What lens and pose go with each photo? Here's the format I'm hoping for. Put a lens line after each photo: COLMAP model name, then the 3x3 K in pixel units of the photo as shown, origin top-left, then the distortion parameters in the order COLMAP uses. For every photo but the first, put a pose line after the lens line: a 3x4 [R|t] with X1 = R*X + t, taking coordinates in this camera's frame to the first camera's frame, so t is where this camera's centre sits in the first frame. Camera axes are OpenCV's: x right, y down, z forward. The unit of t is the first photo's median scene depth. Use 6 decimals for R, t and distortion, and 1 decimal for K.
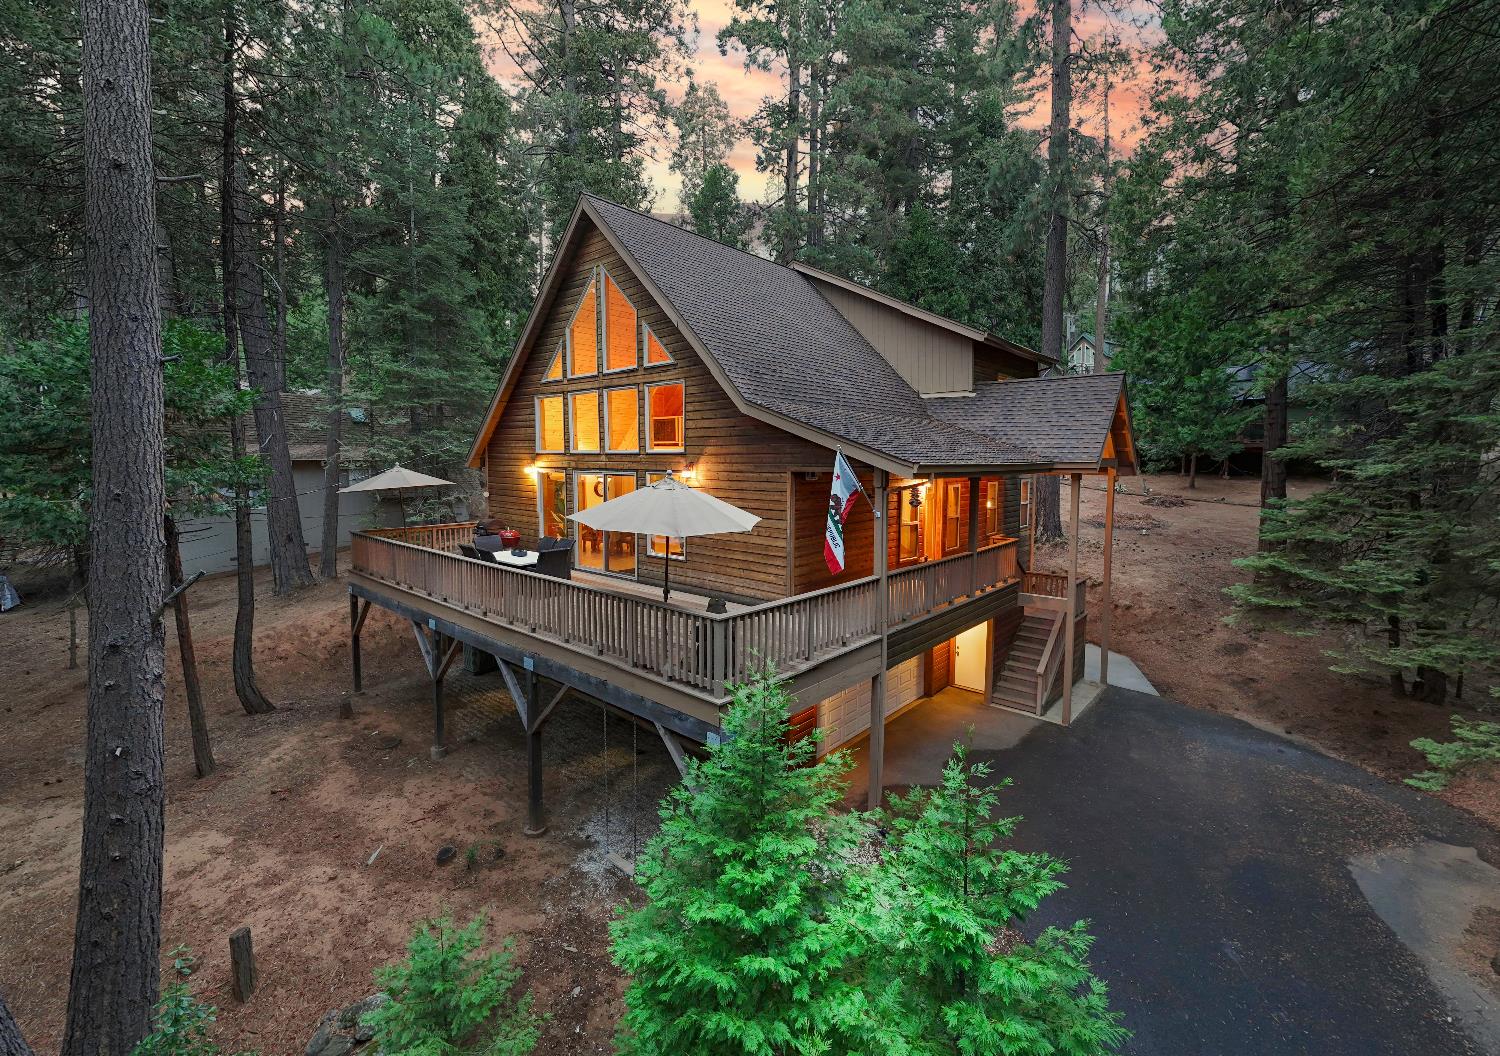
lens RADIAL K [[636.6, 0, 765.8], [0, 636.6, 508.6], [0, 0, 1]] dist [-0.001570, 0.000321]
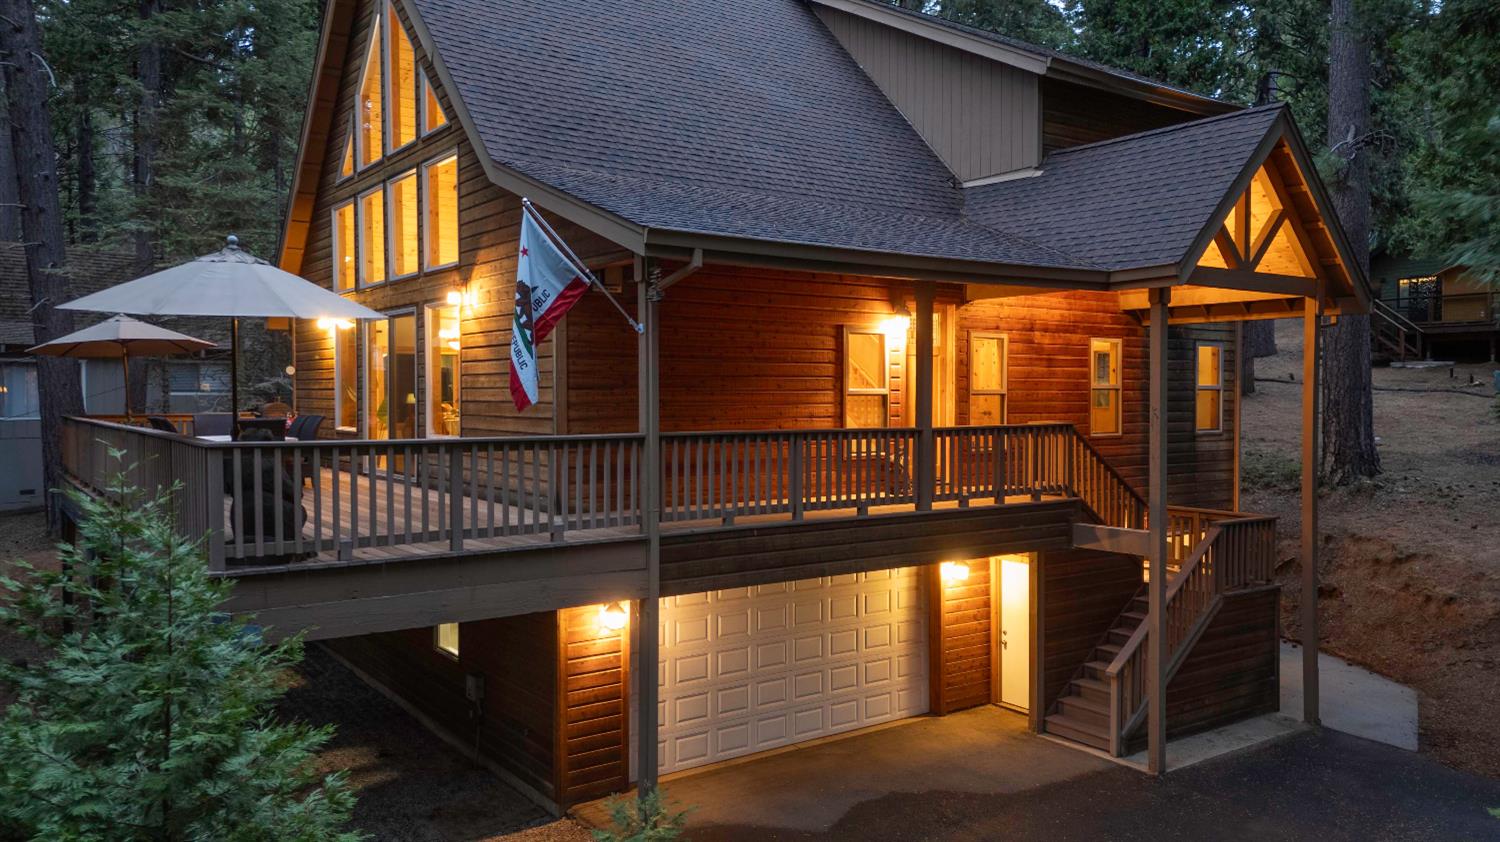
lens RADIAL K [[1103.7, 0, 750.0], [0, 1103.7, 421.0], [0, 0, 1]] dist [0.001397, 0.098951]
pose [[0.974460, 0.003342, -0.224537, 0.326102], [-0.014253, 0.998794, -0.046992, 0.091828], [0.224109, 0.048993, 0.973332, 0.024028]]
